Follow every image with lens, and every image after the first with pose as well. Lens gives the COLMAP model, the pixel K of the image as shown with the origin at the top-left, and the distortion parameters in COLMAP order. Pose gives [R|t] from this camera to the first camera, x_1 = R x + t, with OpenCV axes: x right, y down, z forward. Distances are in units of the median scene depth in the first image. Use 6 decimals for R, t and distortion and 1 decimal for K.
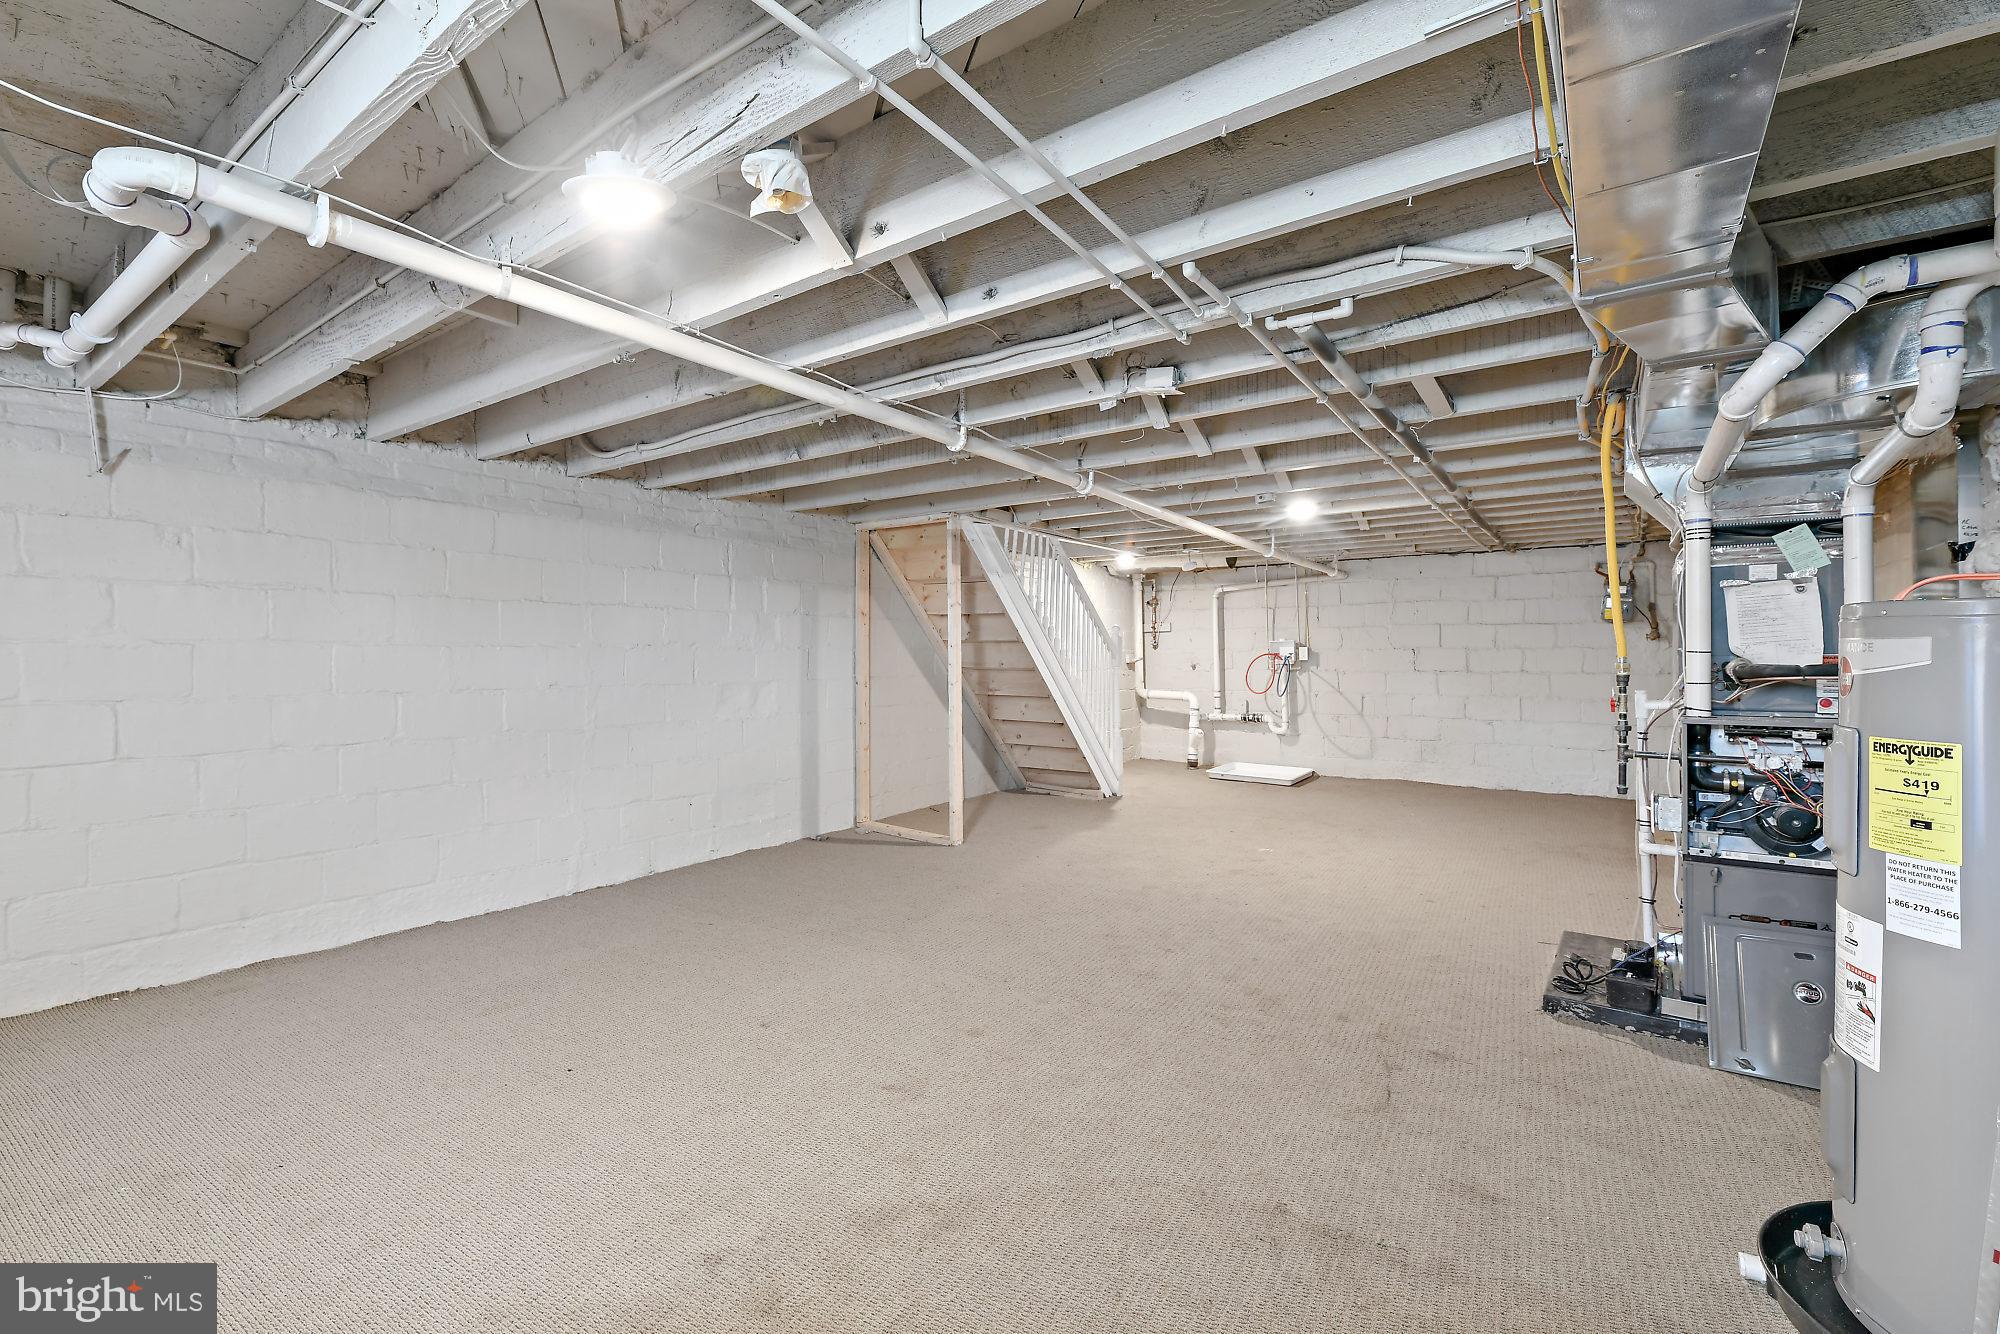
lens RADIAL K [[857.8, 0, 988.4], [0, 857.8, 658.1], [0, 0, 1]] dist [0.001865, -0.003337]
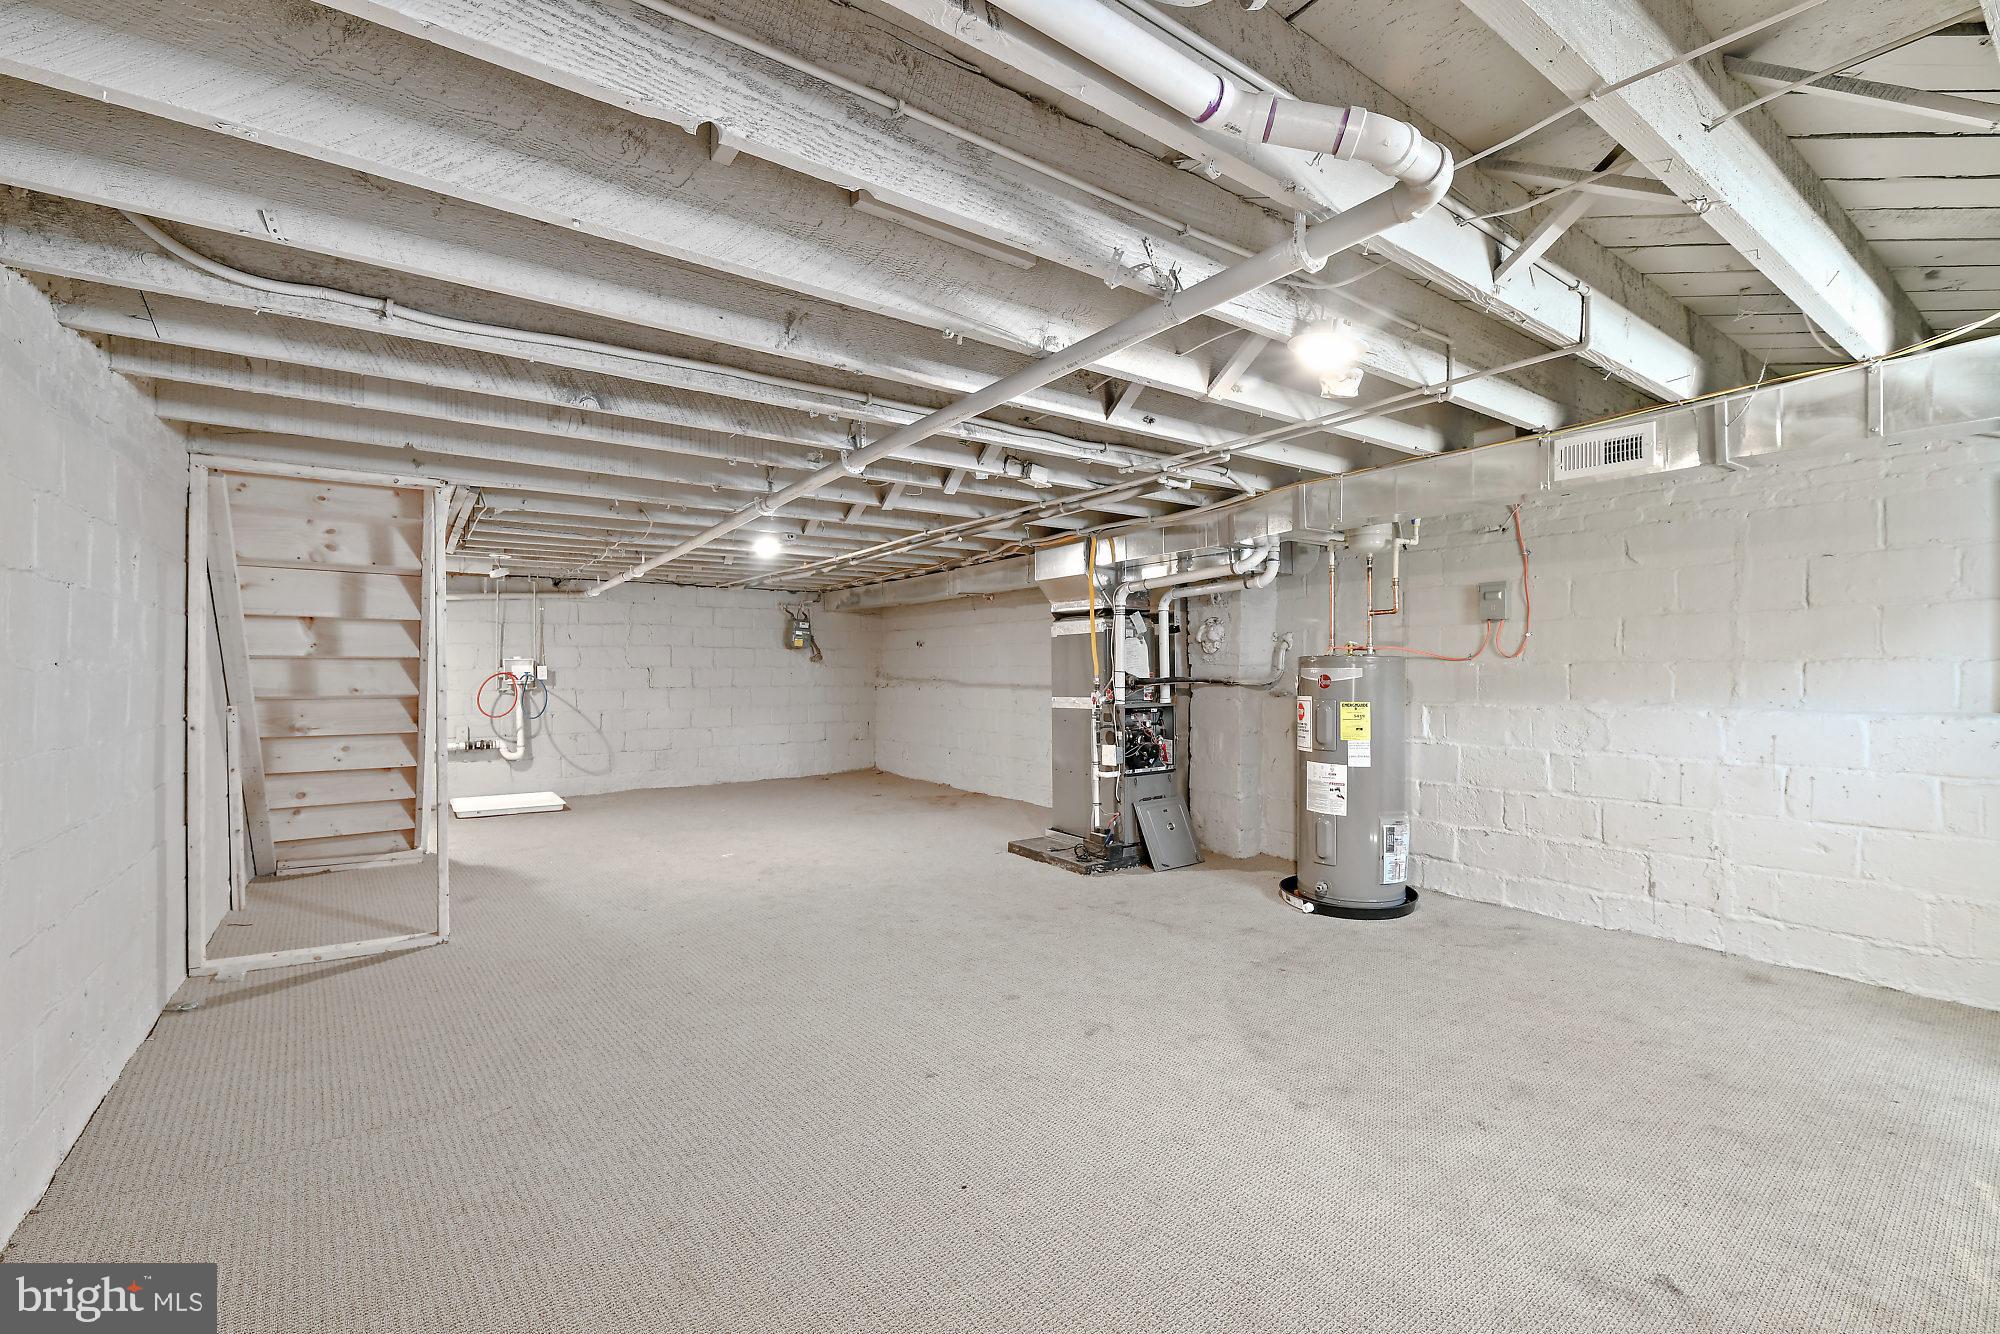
lens RADIAL K [[857.8, 0, 1003.7], [0, 857.8, 669.0], [0, 0, 1]] dist [0.001865, -0.003337]
pose [[0.312926, -0.001172, 0.949777, -1.029249], [0.007040, 0.999975, -0.001085, -0.012280], [-0.949752, 0.007026, 0.312926, 0.575069]]
